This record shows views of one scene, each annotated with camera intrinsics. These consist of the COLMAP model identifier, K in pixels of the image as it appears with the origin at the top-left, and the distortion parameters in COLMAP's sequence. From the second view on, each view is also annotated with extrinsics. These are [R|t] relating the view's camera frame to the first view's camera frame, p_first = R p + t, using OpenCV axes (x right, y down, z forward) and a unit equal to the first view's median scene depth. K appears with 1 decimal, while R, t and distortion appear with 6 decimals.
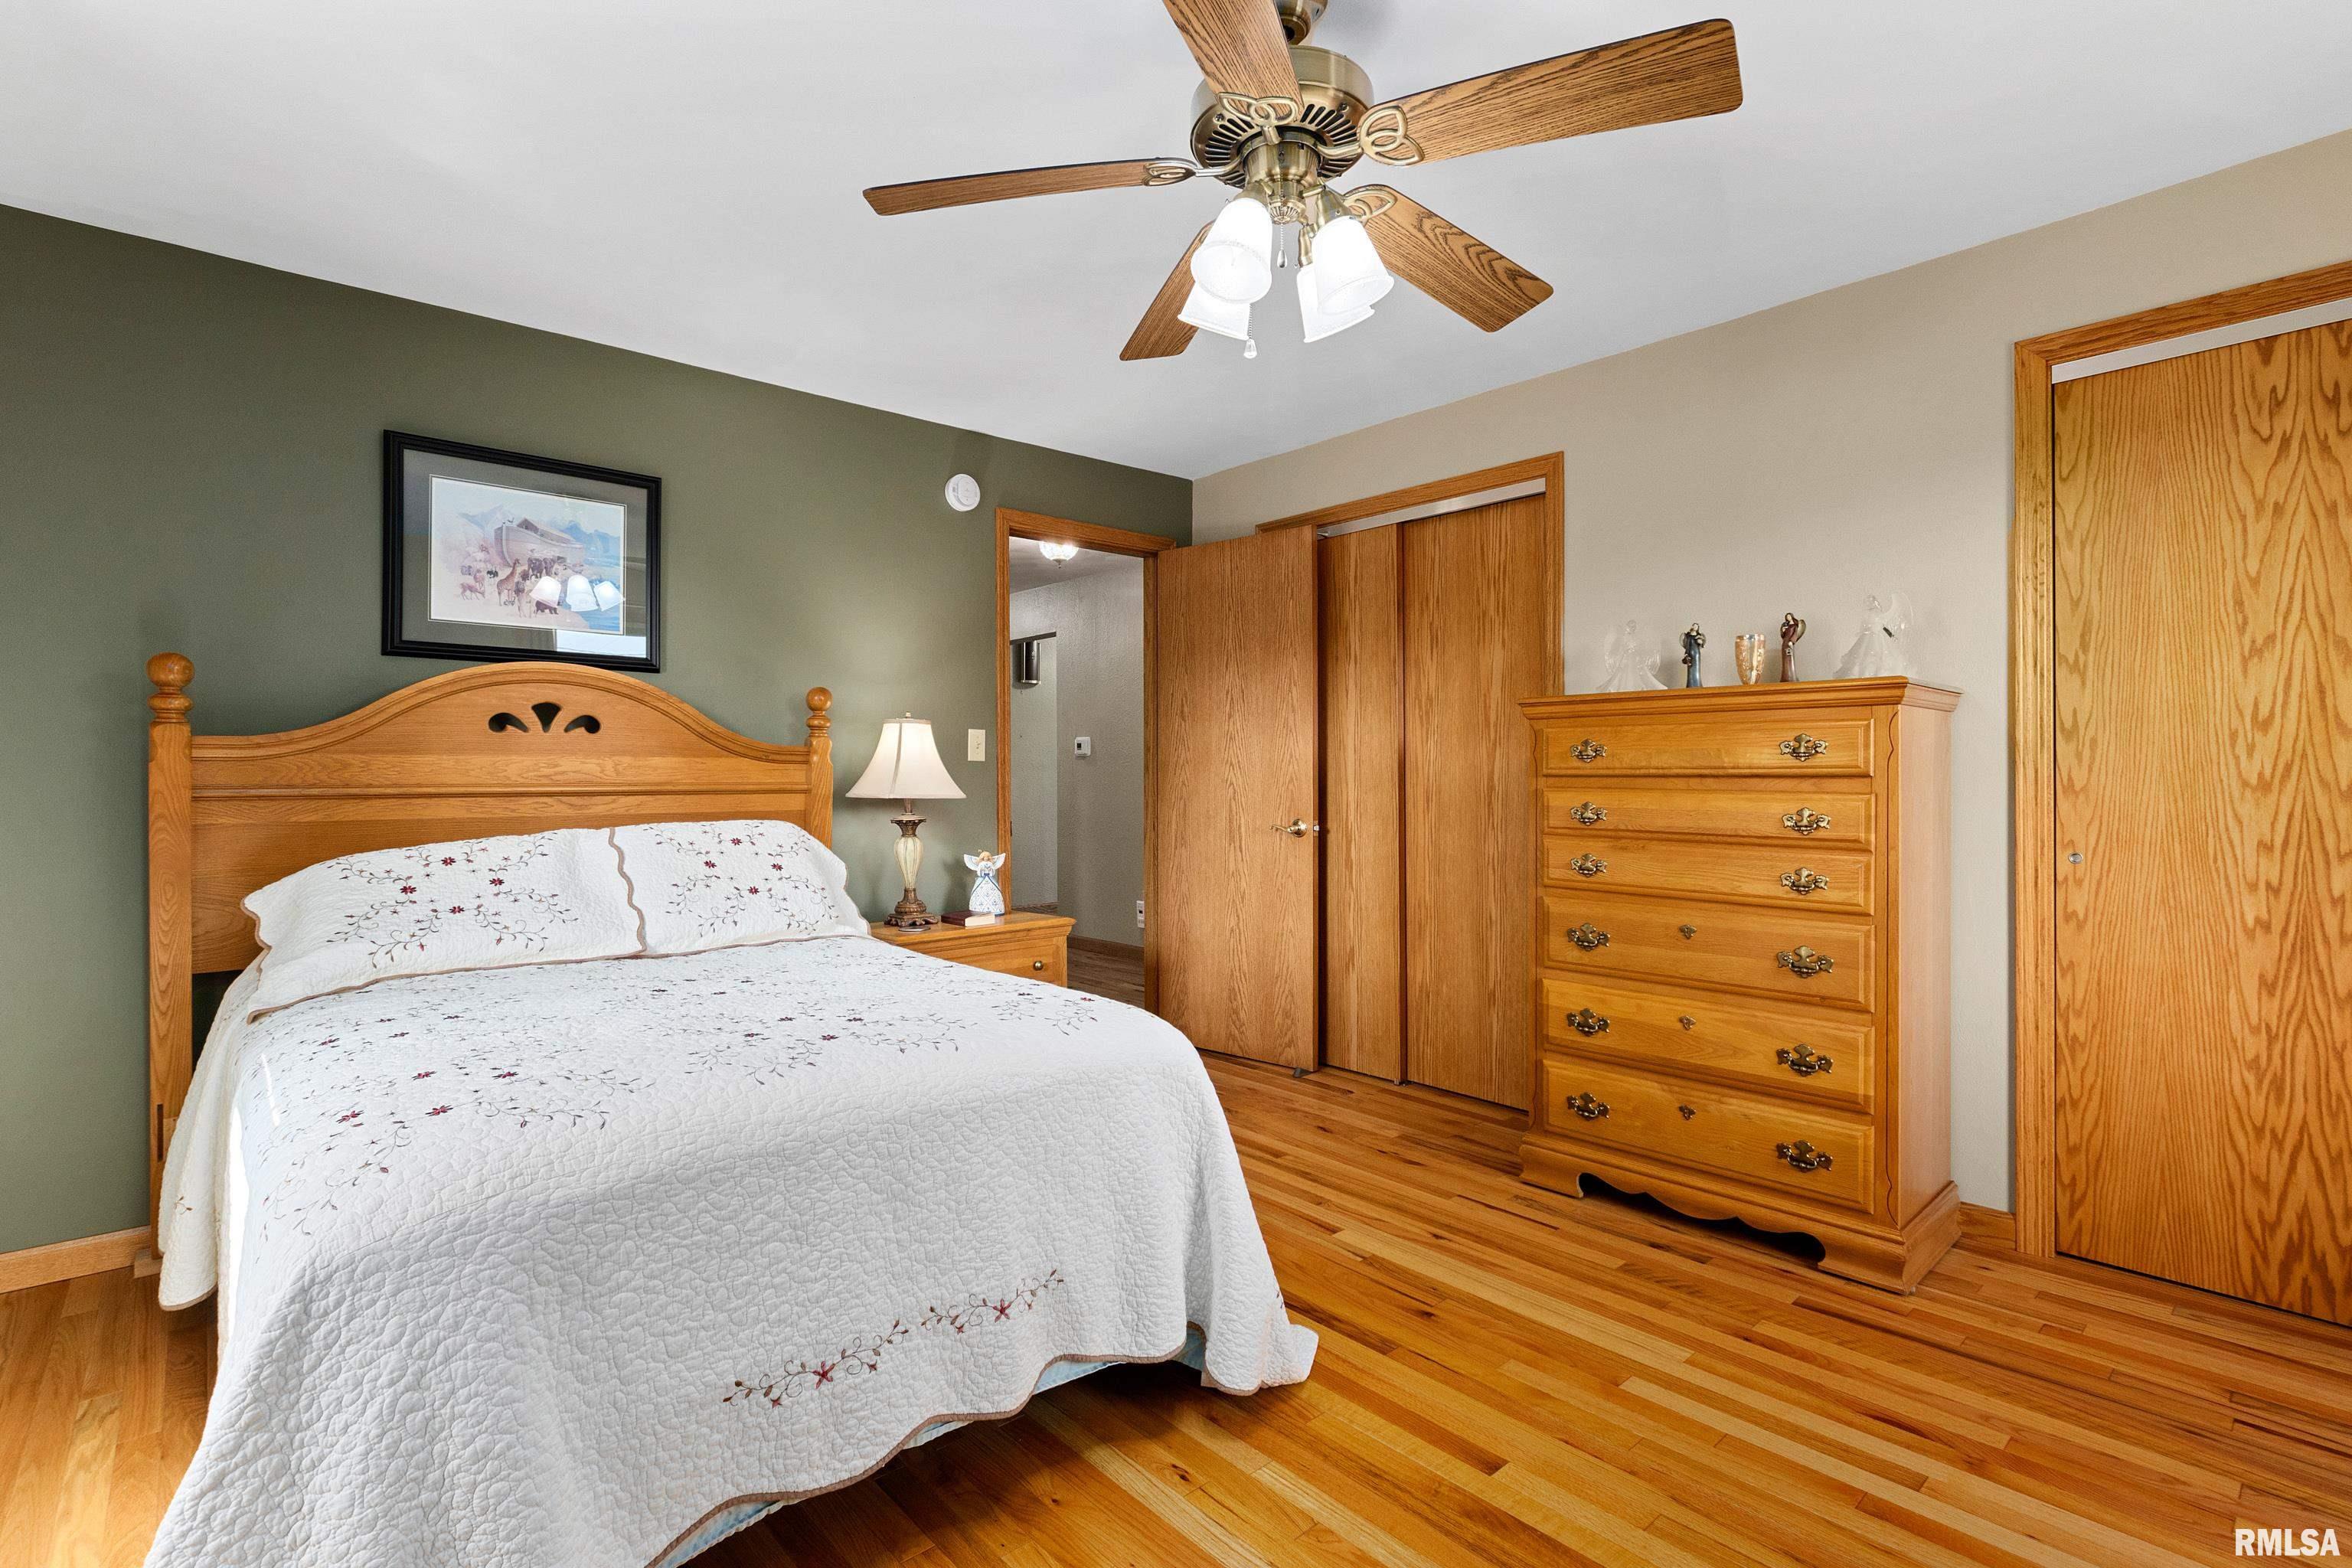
lens RADIAL K [[1111.9, 0, 1178.3], [0, 1111.9, 781.0], [0, 0, 1]] dist [-0.000279, 0.000987]
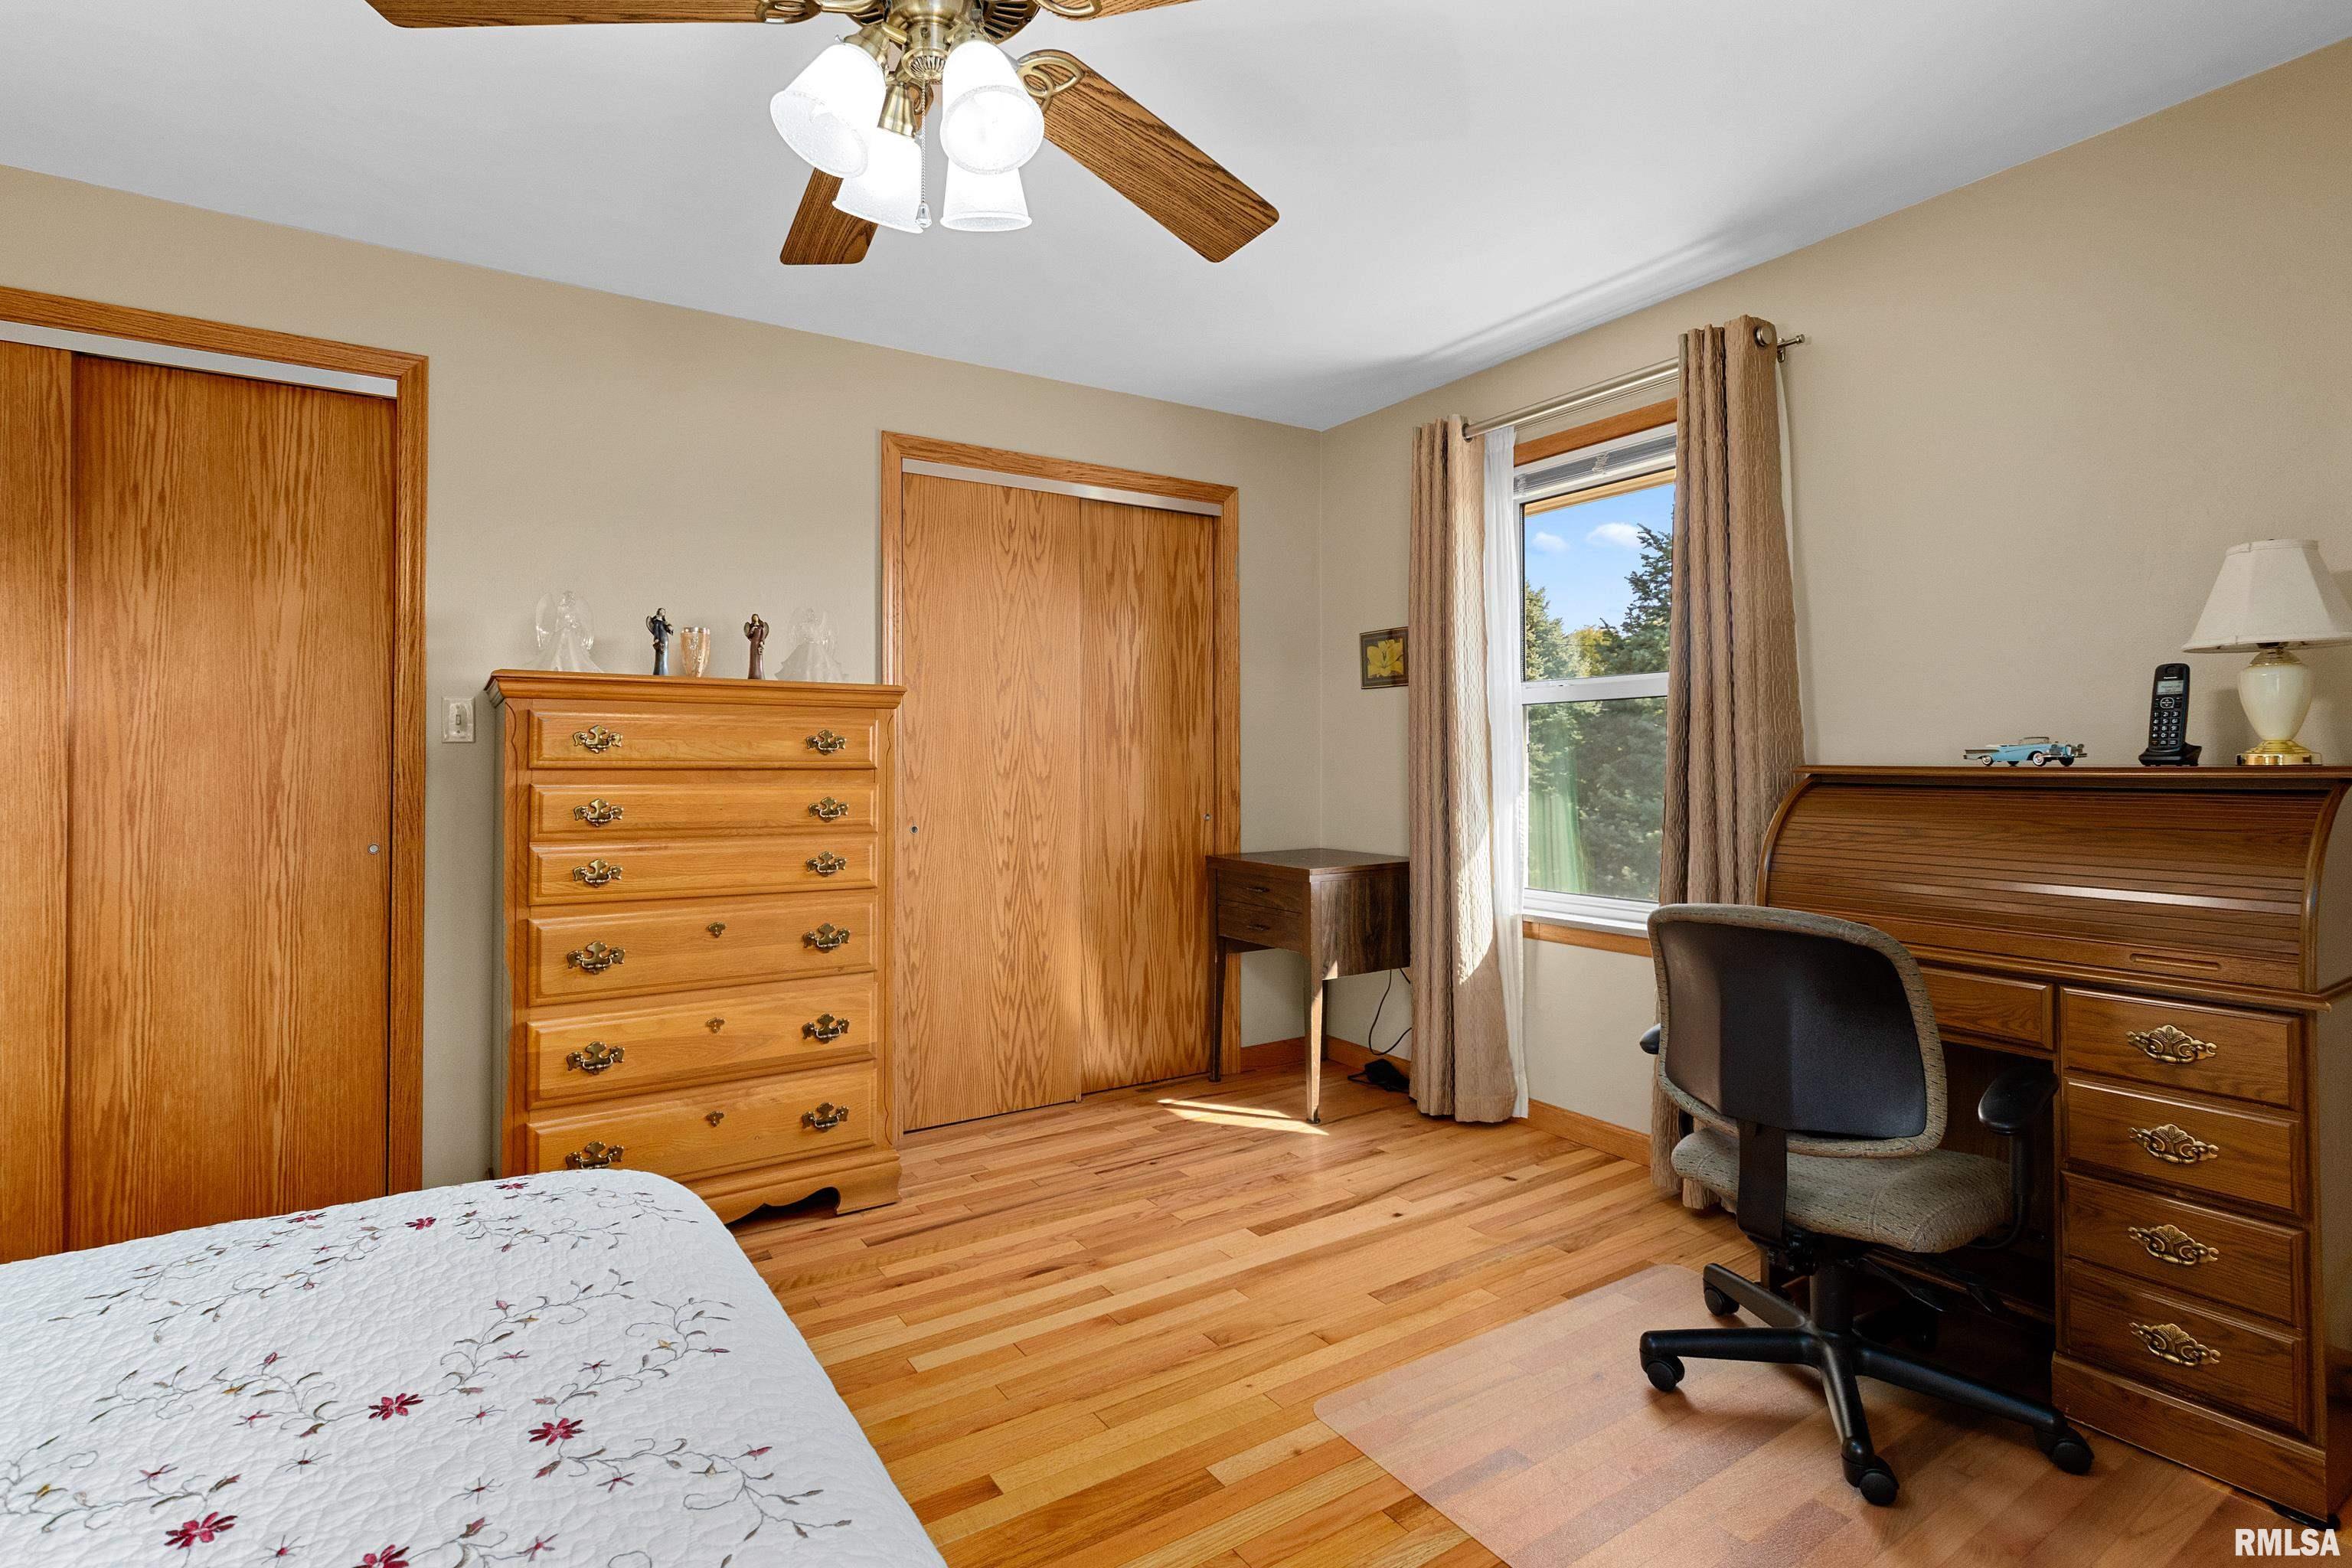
lens RADIAL K [[1111.9, 0, 1150.2], [0, 1111.9, 745.9], [0, 0, 1]] dist [-0.000279, 0.000987]
pose [[0.157888, 0.020894, 0.987236, -0.475949], [0.007195, 0.999725, -0.022309, 0.000323], [-0.987431, 0.010626, 0.157694, 0.514793]]
